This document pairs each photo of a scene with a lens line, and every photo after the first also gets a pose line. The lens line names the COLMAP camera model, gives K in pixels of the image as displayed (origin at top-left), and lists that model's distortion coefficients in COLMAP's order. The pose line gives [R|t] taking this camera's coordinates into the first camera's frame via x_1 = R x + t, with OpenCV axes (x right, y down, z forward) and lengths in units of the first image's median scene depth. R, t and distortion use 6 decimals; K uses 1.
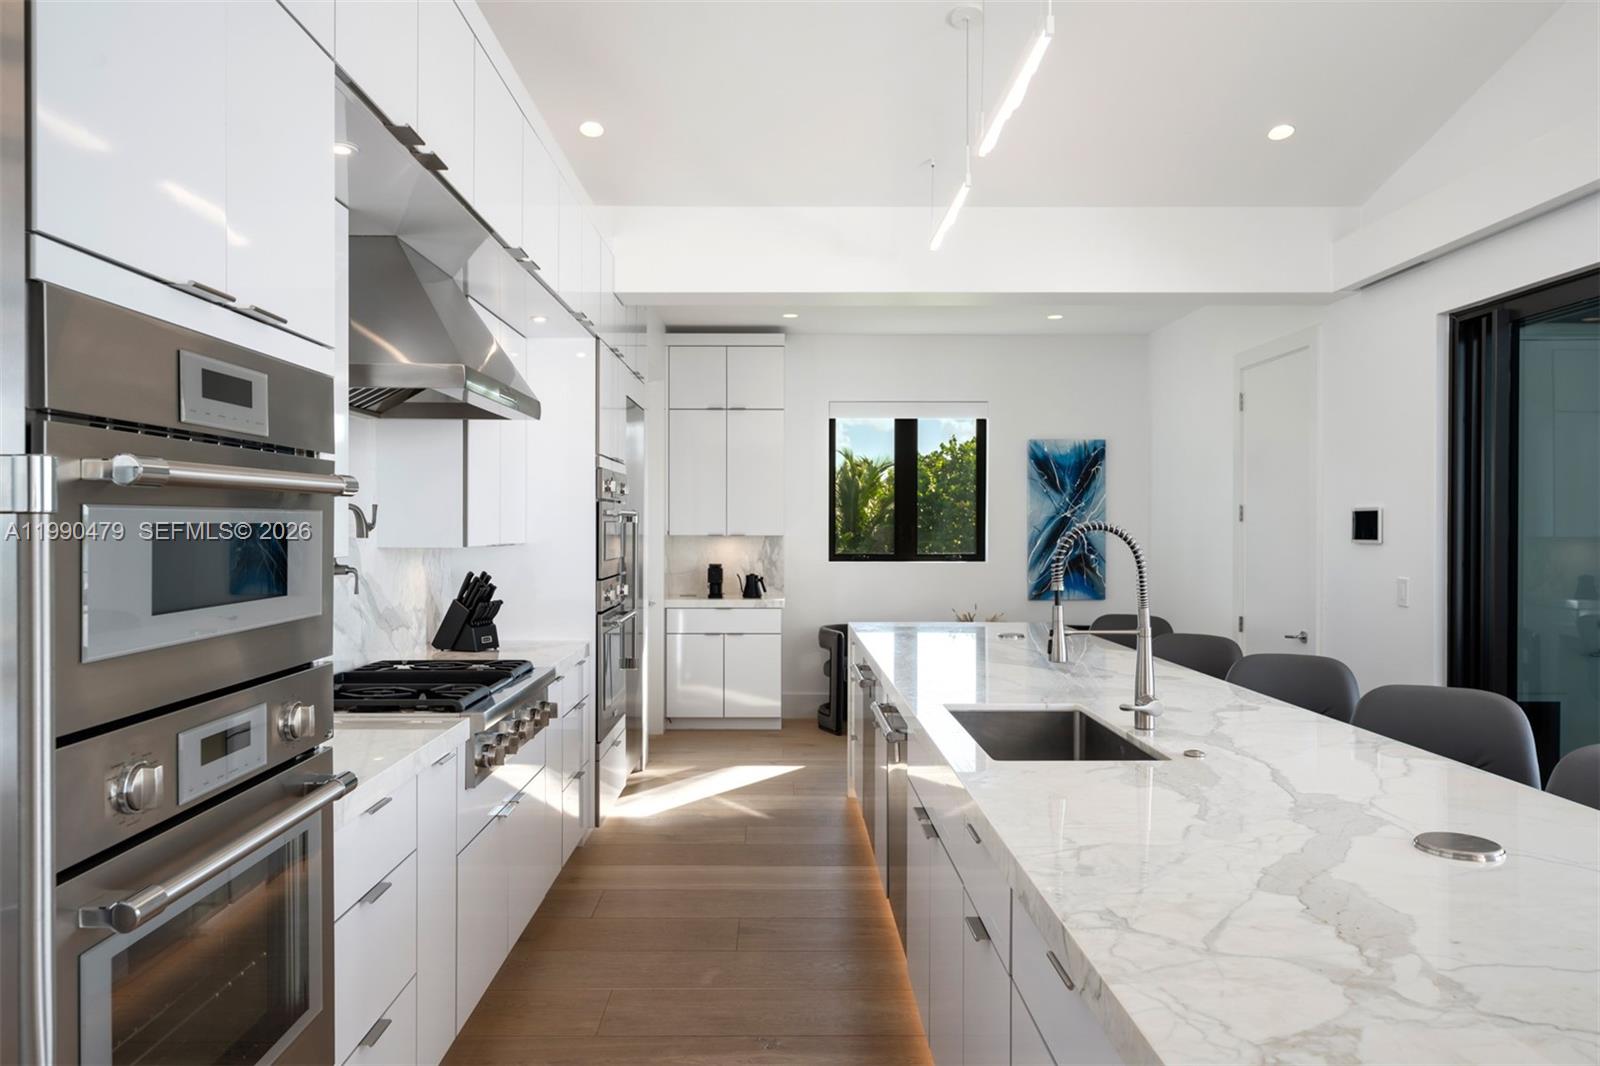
lens RADIAL K [[1082.1, 0, 800.0], [0, 1082.1, 533.0], [0, 0, 1]] dist [0.003613, -0.000358]
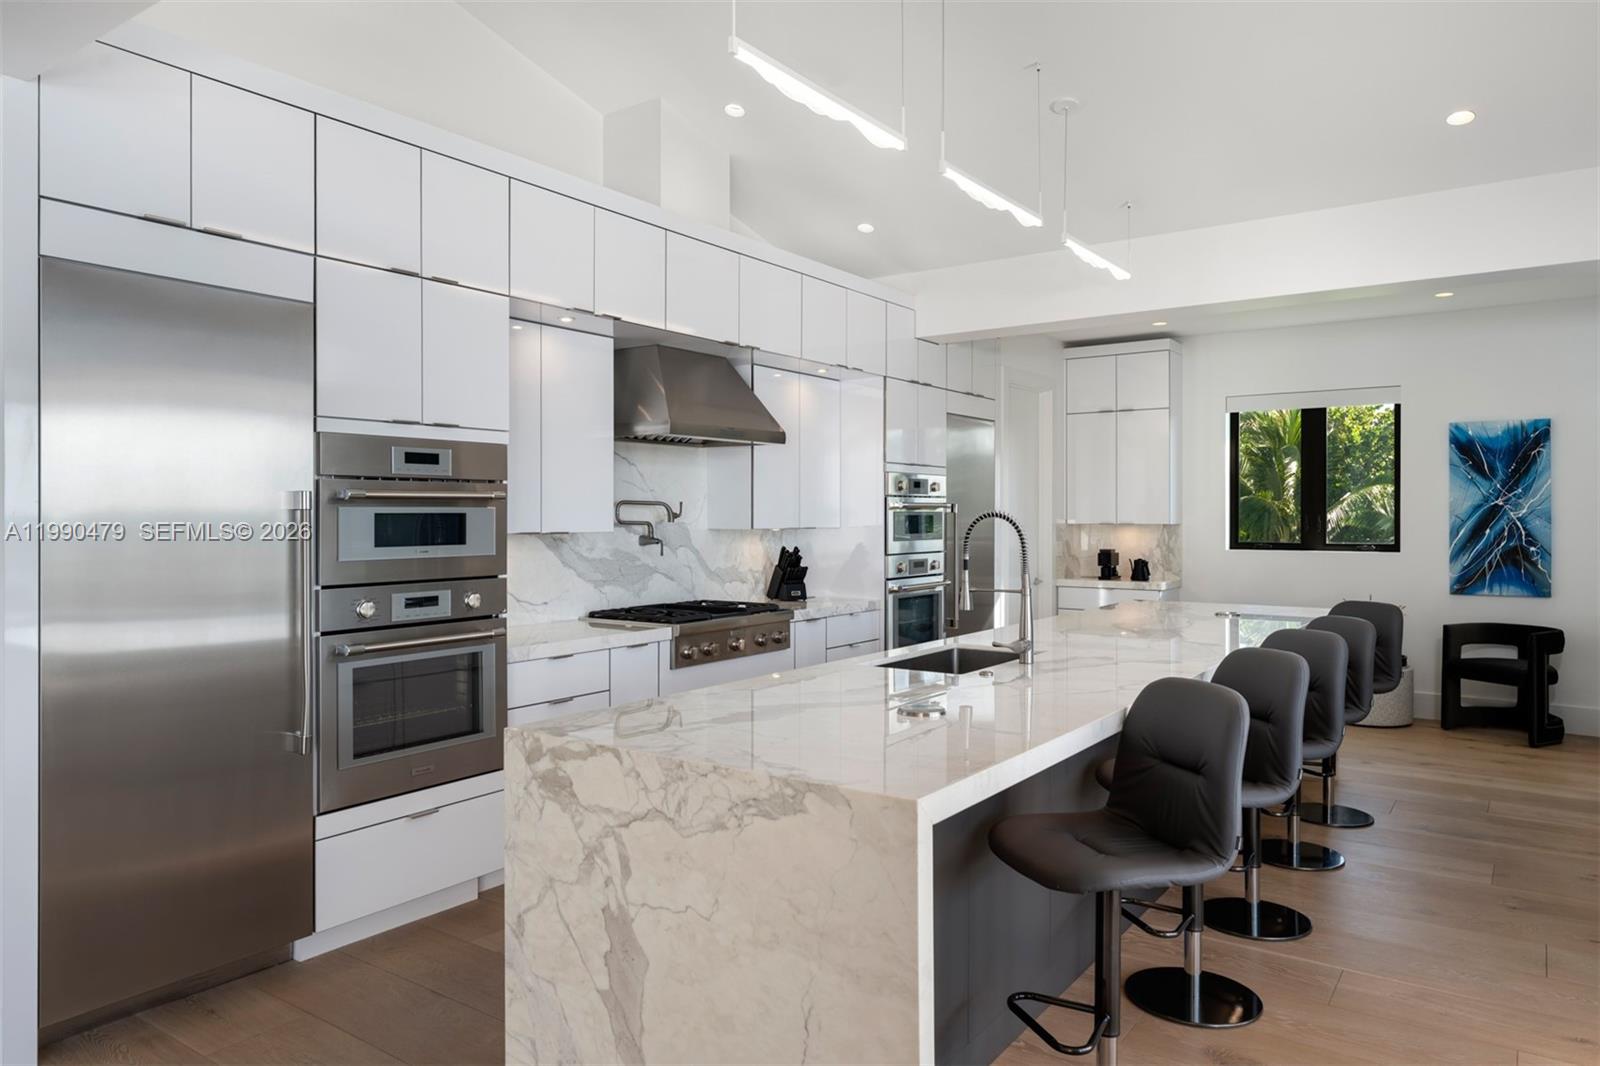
lens RADIAL K [[1082.1, 0, 800.0], [0, 1082.1, 533.0], [0, 0, 1]] dist [0.003613, -0.000358]
pose [[0.808282, 0.007503, -0.588747, 0.321083], [-0.002966, 0.999958, 0.008672, 0.002656], [0.588788, -0.005263, 0.808271, -0.096641]]
